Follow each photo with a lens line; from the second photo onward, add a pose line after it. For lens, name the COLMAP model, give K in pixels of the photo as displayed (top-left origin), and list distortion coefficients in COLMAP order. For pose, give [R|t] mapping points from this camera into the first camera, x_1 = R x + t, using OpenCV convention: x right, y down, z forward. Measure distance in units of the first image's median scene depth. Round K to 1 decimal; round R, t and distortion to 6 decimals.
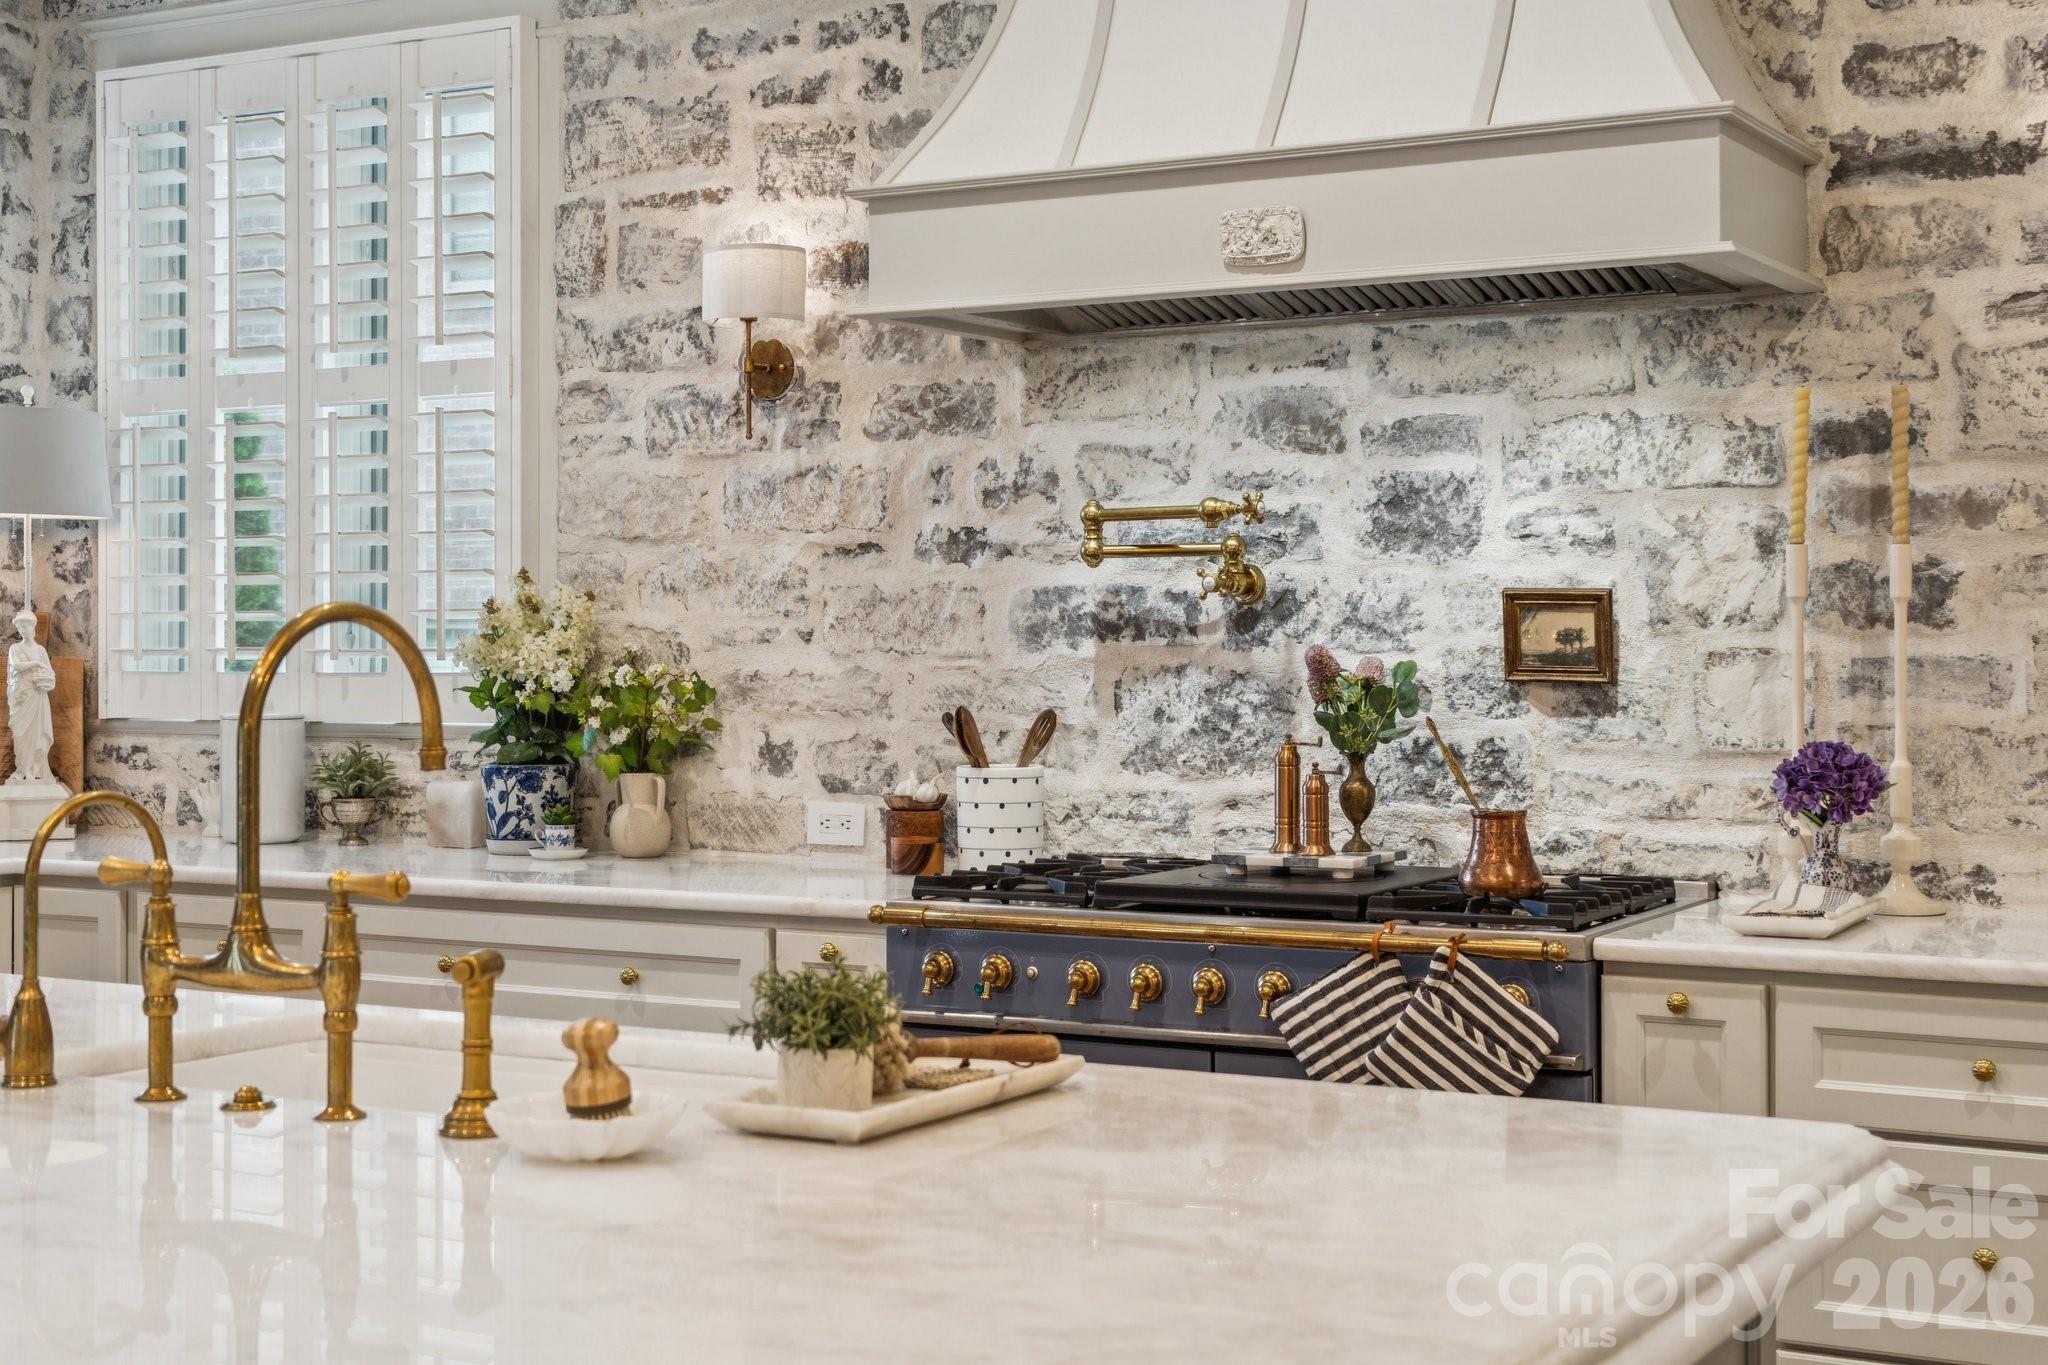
lens RADIAL K [[2795.2, 0, 1031.7], [0, 2795.2, 622.4], [0, 0, 1]] dist [0.007435, 0.057880]
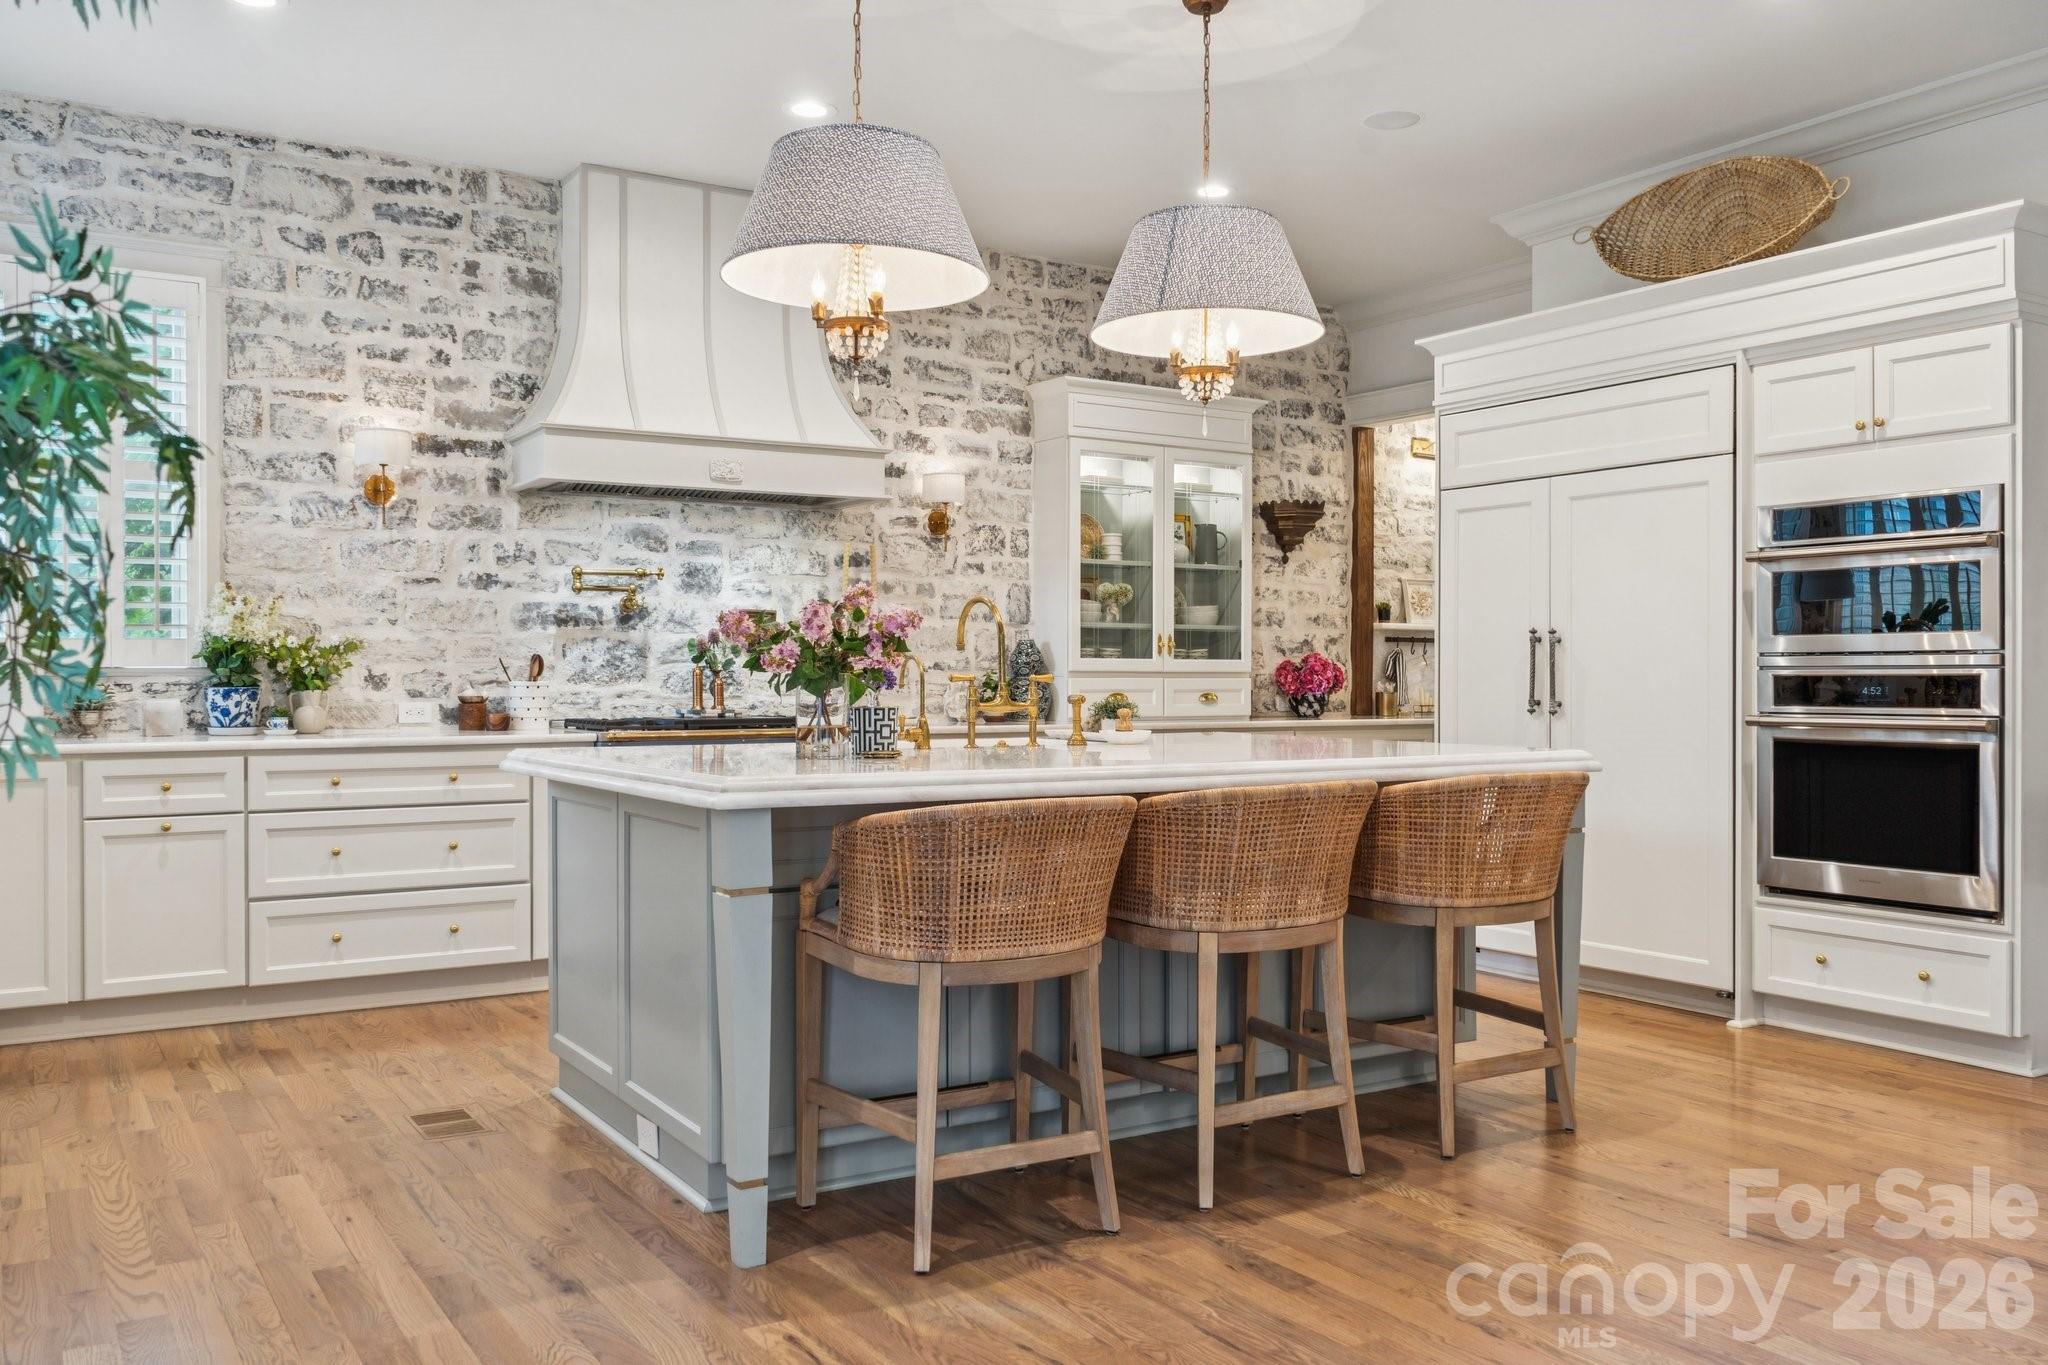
lens RADIAL K [[1642.6, 0, 1035.2], [0, 1642.6, 670.7], [0, 0, 1]] dist [-0.011312, 0.005920]
pose [[0.481997, 0.001890, 0.876171, -0.968204], [-0.006046, 0.999981, 0.001169, 0.038906], [-0.876152, -0.005861, 0.482000, 0.011372]]
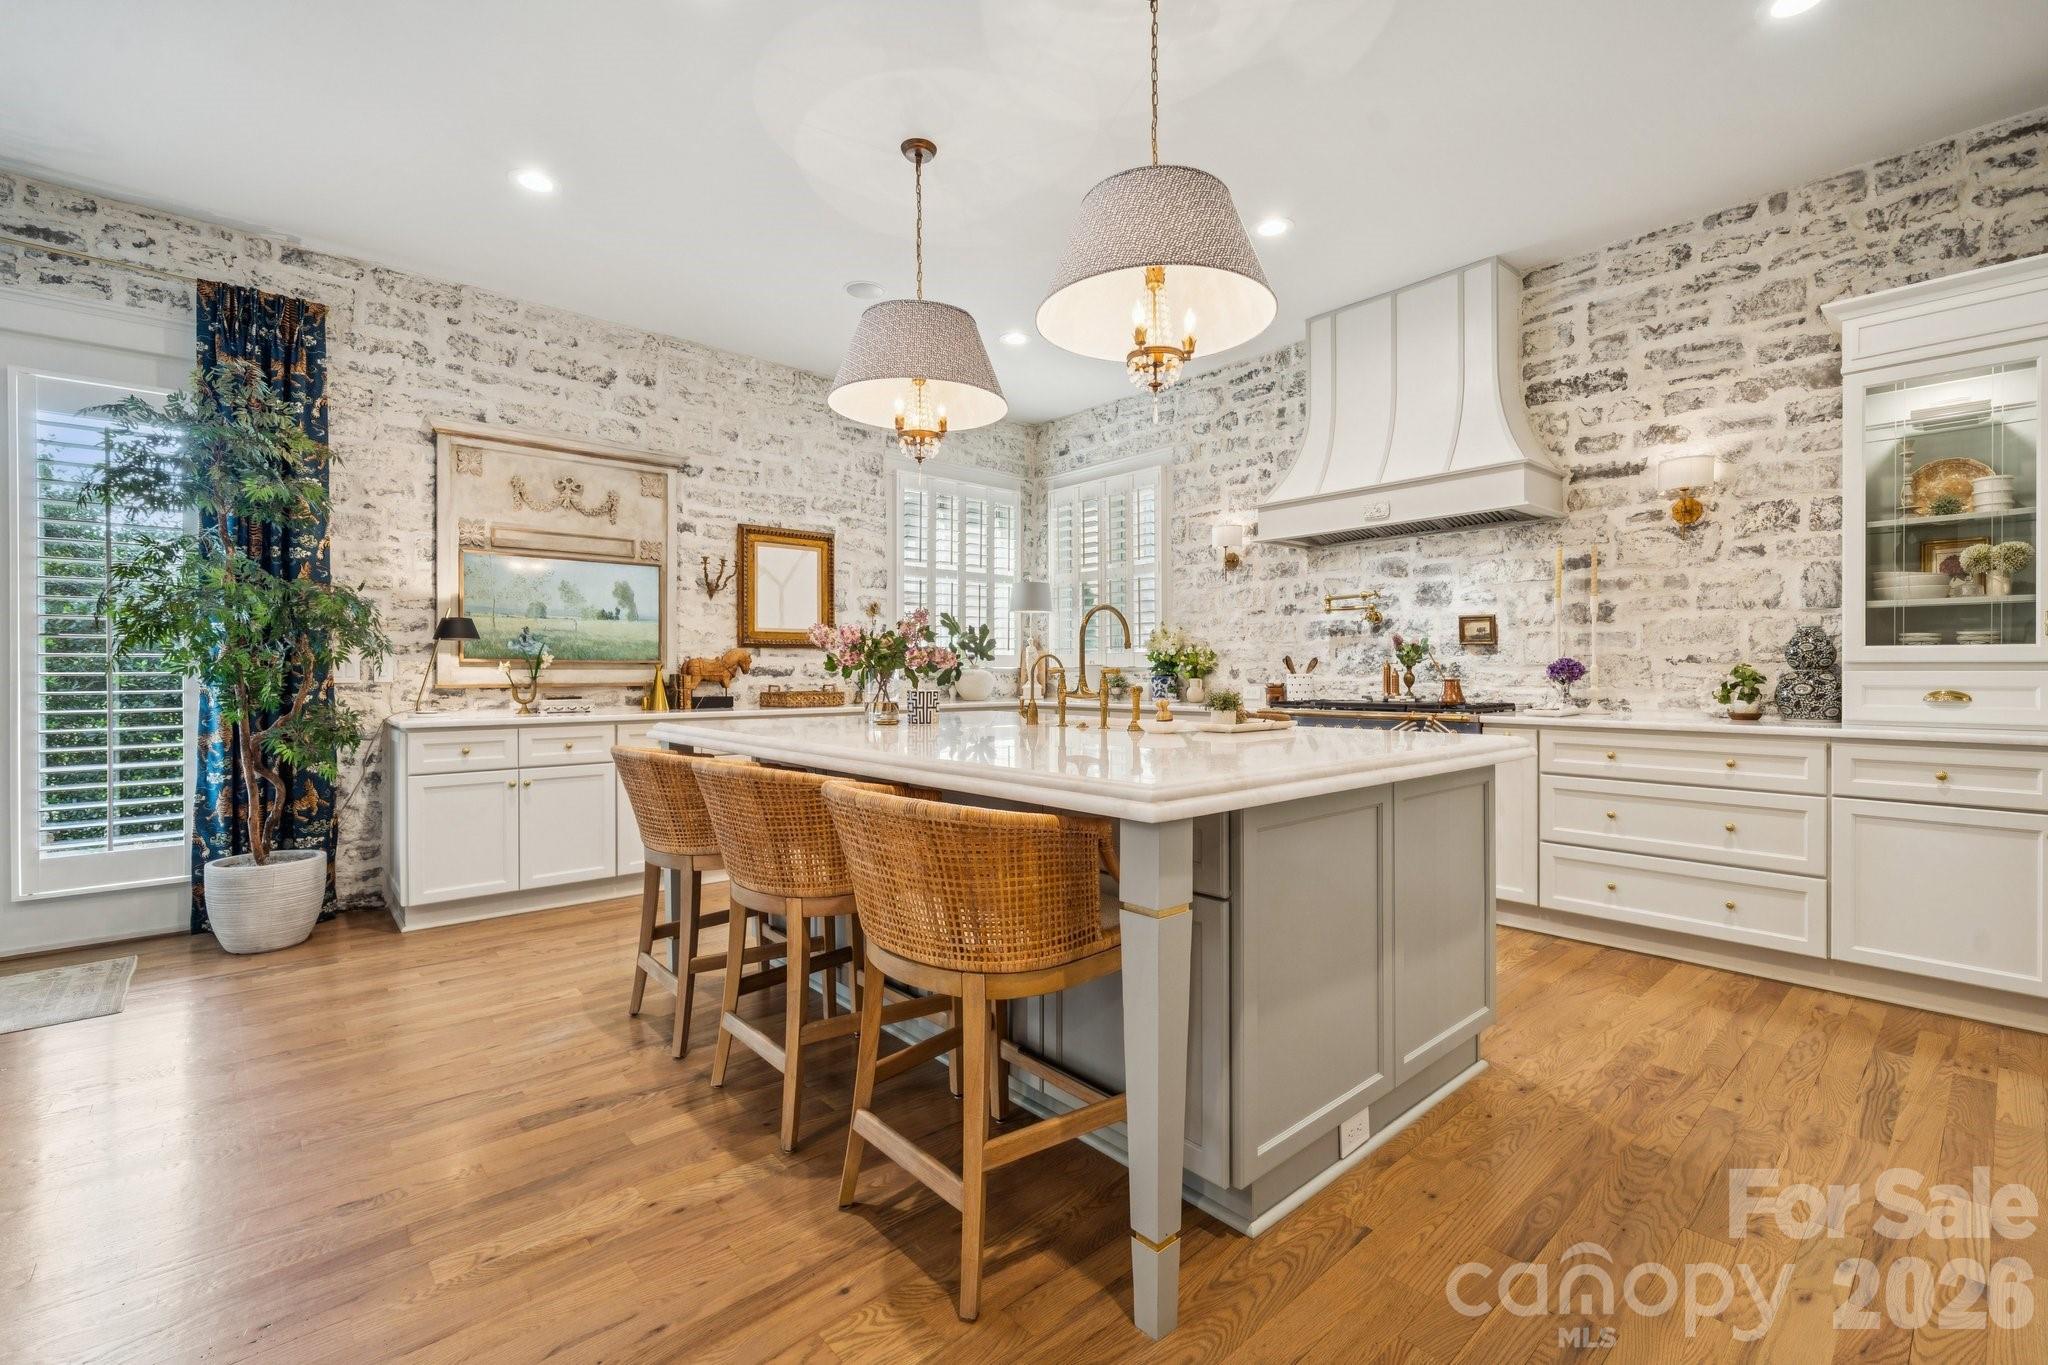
lens RADIAL K [[879.4, 0, 1038.6], [0, 879.4, 674.0], [0, 0, 1]] dist [-0.000430, -0.000523]
pose [[0.944557, -0.001674, -0.328343, 0.039749], [0.004690, 0.999954, 0.008392, 0.041205], [0.328313, -0.009467, 0.944521, -0.114102]]
